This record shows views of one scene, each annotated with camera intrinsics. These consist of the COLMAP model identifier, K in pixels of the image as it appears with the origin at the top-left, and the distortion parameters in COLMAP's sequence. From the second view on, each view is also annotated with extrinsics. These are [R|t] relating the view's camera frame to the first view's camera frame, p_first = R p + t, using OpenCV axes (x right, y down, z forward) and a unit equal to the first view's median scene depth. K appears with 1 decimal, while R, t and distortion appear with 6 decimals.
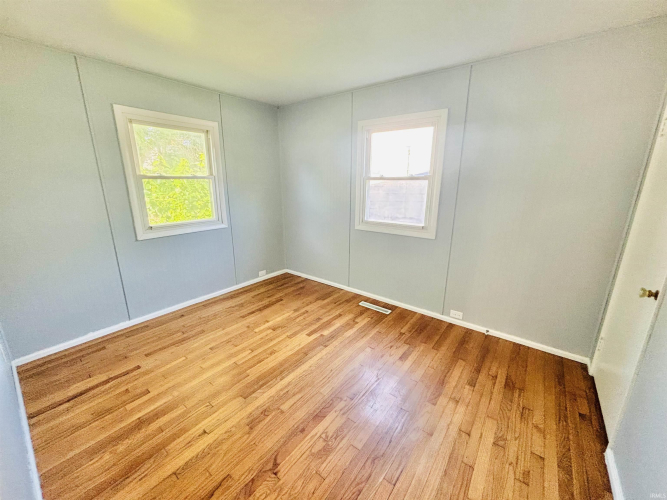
lens RADIAL K [[267.9, 0, 333.3], [0, 267.9, 249.1], [0, 0, 1]] dist [-0.000848, -0.000163]
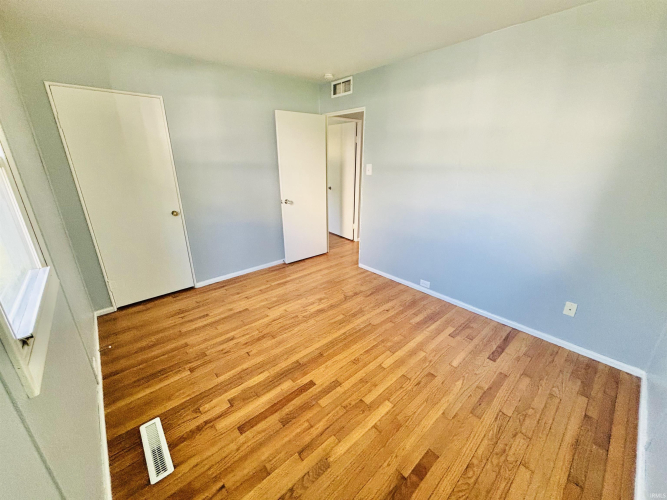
lens RADIAL K [[267.9, 0, 332.9], [0, 267.9, 249.4], [0, 0, 1]] dist [-0.000848, -0.000163]
pose [[-0.983095, -0.062644, 0.172048, -0.297403], [0.043216, 0.833715, 0.550501, -0.447379], [-0.177925, 0.548630, -0.816914, 1.646008]]
